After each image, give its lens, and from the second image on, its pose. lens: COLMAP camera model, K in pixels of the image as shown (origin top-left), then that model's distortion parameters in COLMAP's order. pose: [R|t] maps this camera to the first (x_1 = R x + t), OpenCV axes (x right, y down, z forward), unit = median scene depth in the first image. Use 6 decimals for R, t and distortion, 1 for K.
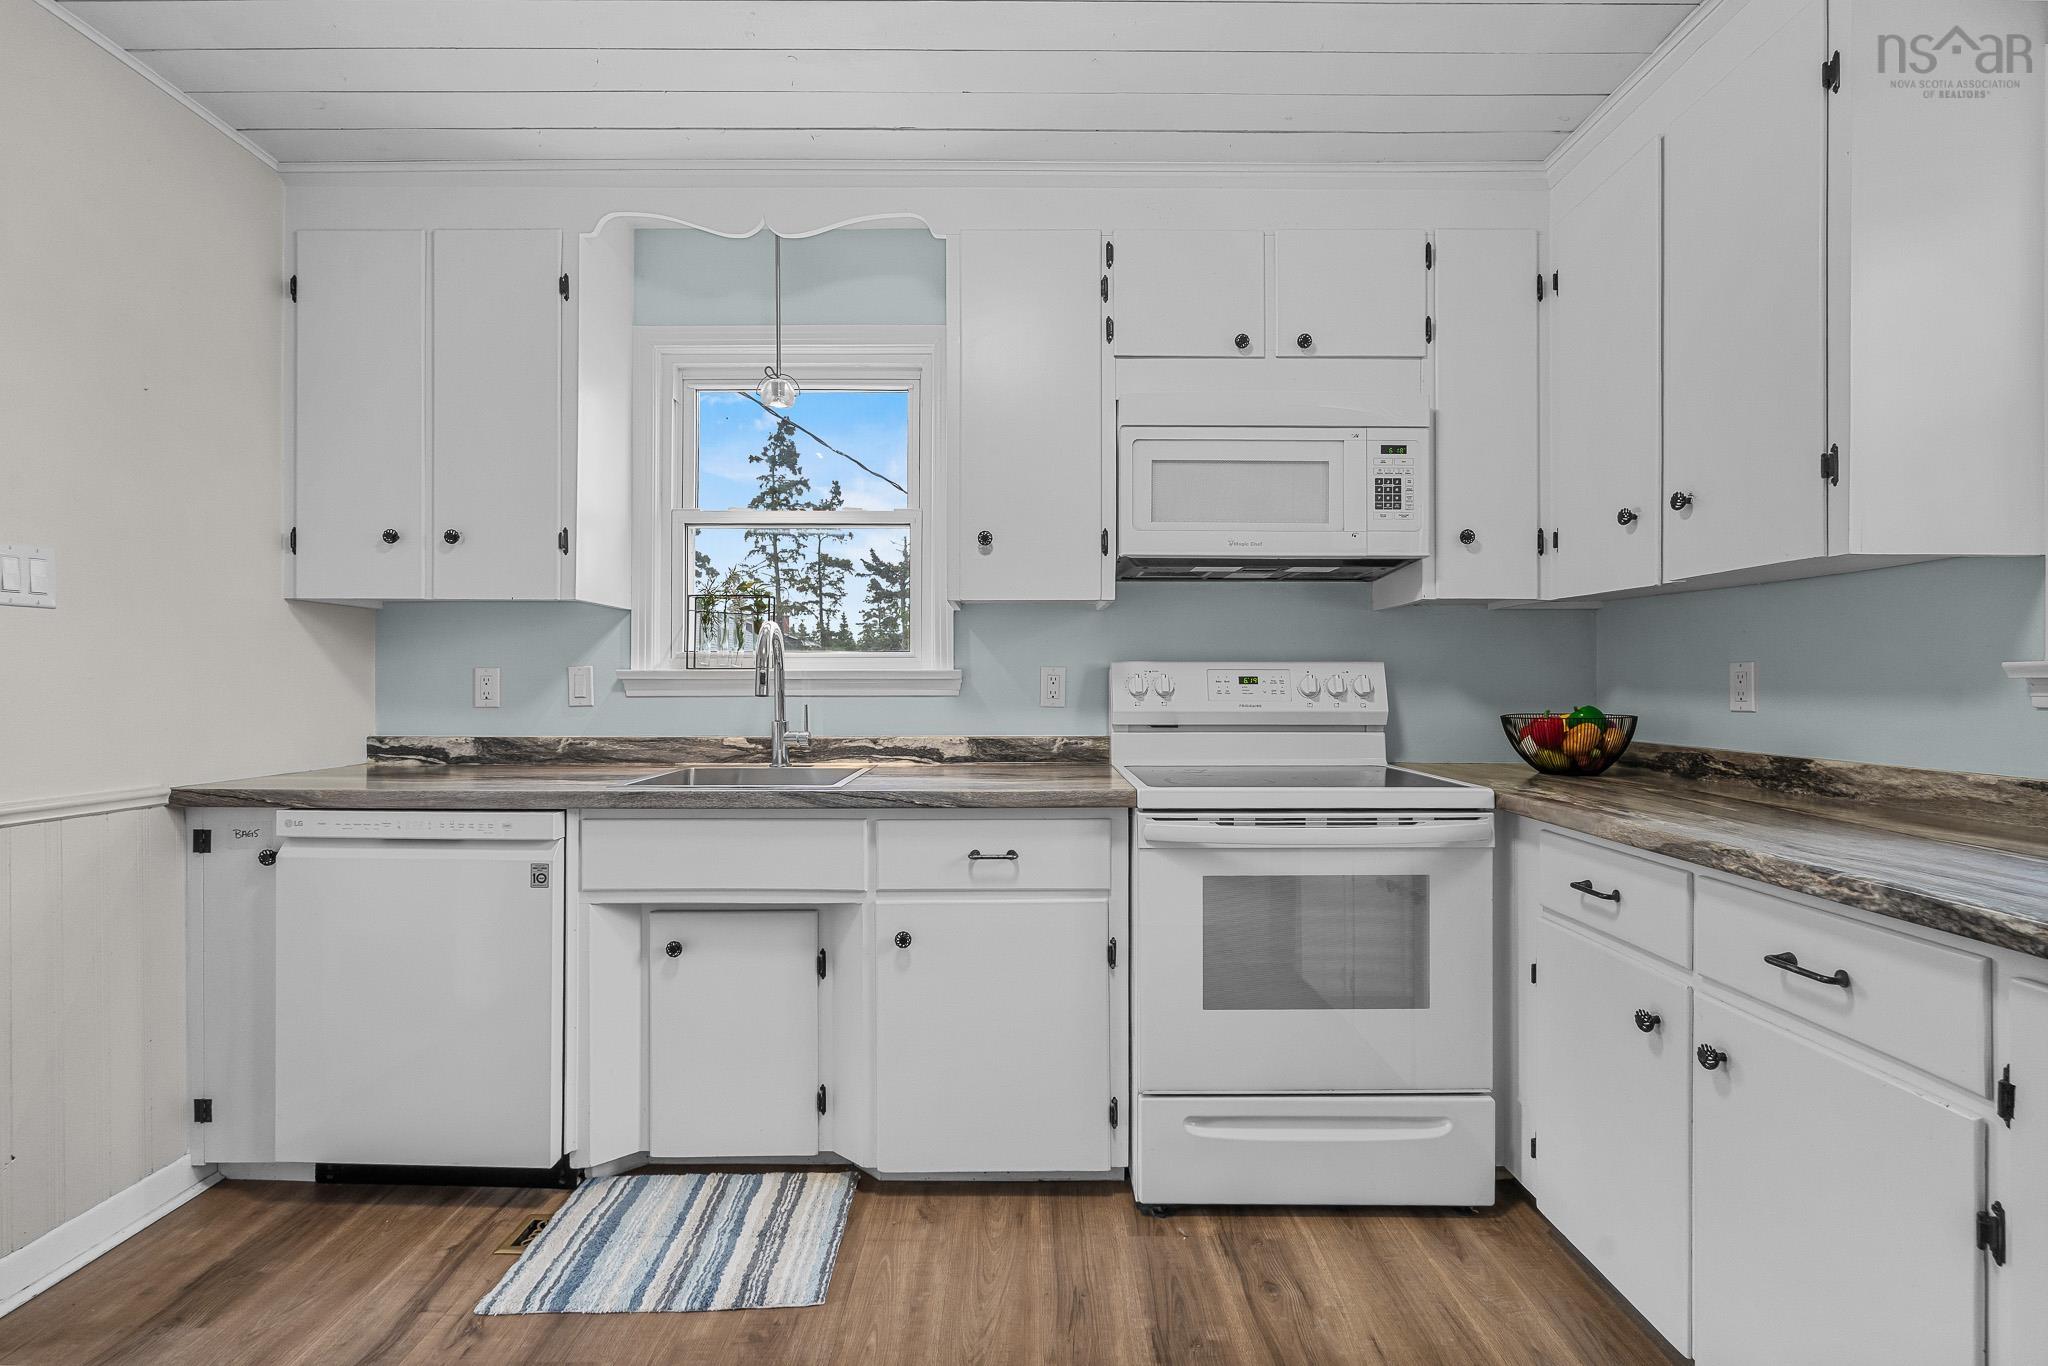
lens RADIAL K [[898.4, 0, 1016.9], [0, 898.4, 681.4], [0, 0, 1]] dist [-0.005771, 0.000921]
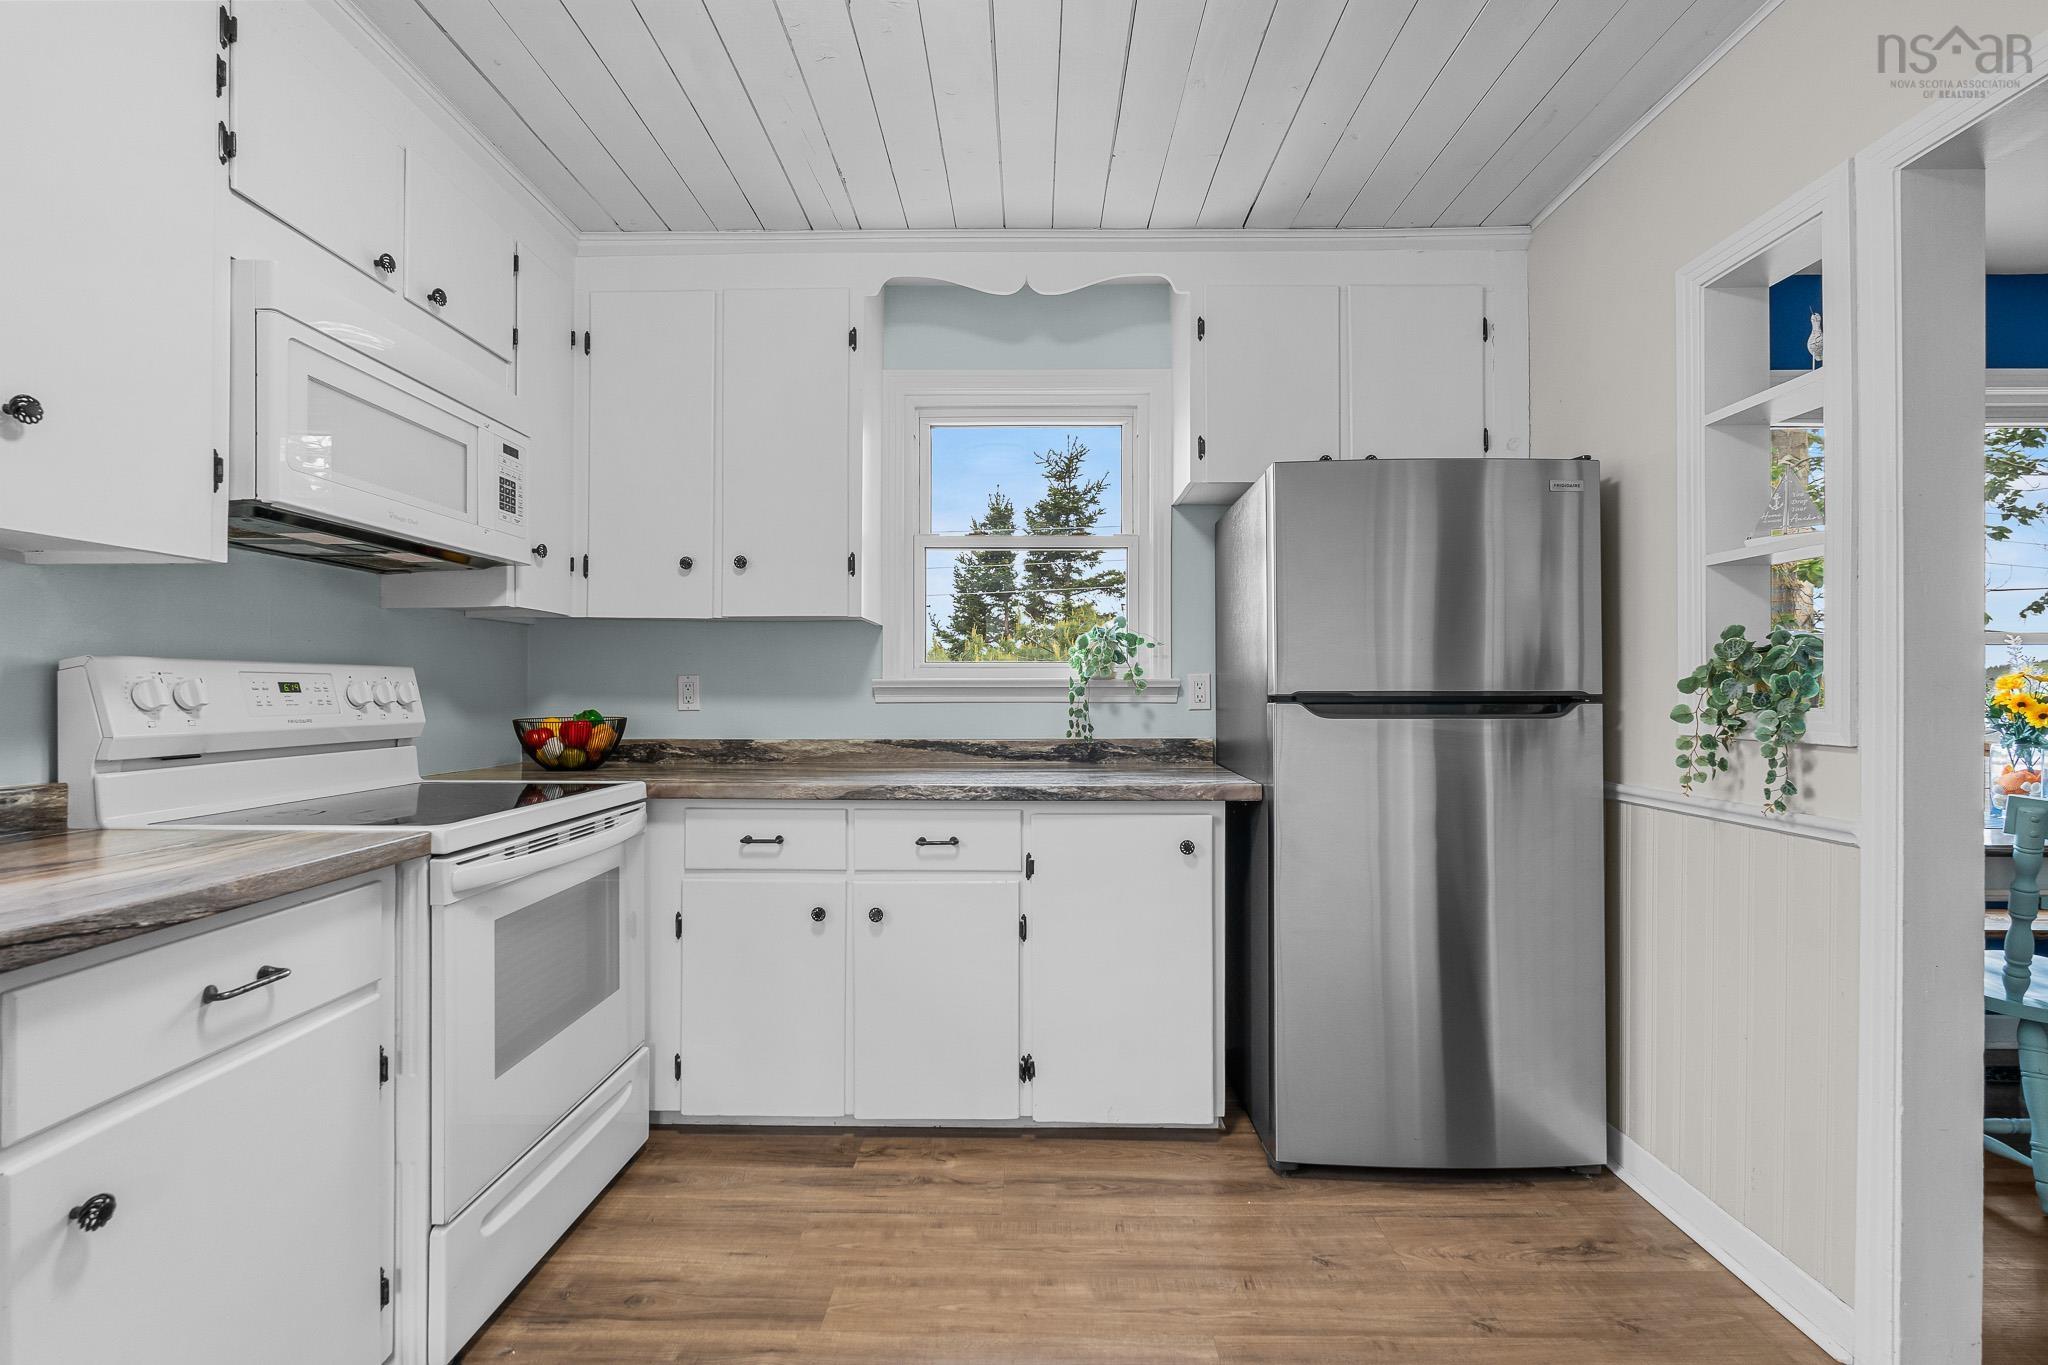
lens RADIAL K [[898.4, 0, 1020.4], [0, 898.4, 683.2], [0, 0, 1]] dist [-0.005771, 0.000921]
pose [[0.012422, 0.006731, 0.999900, -0.530582], [-0.000781, 0.999977, -0.006722, -0.000154], [-0.999923, -0.000698, 0.012427, 0.421335]]
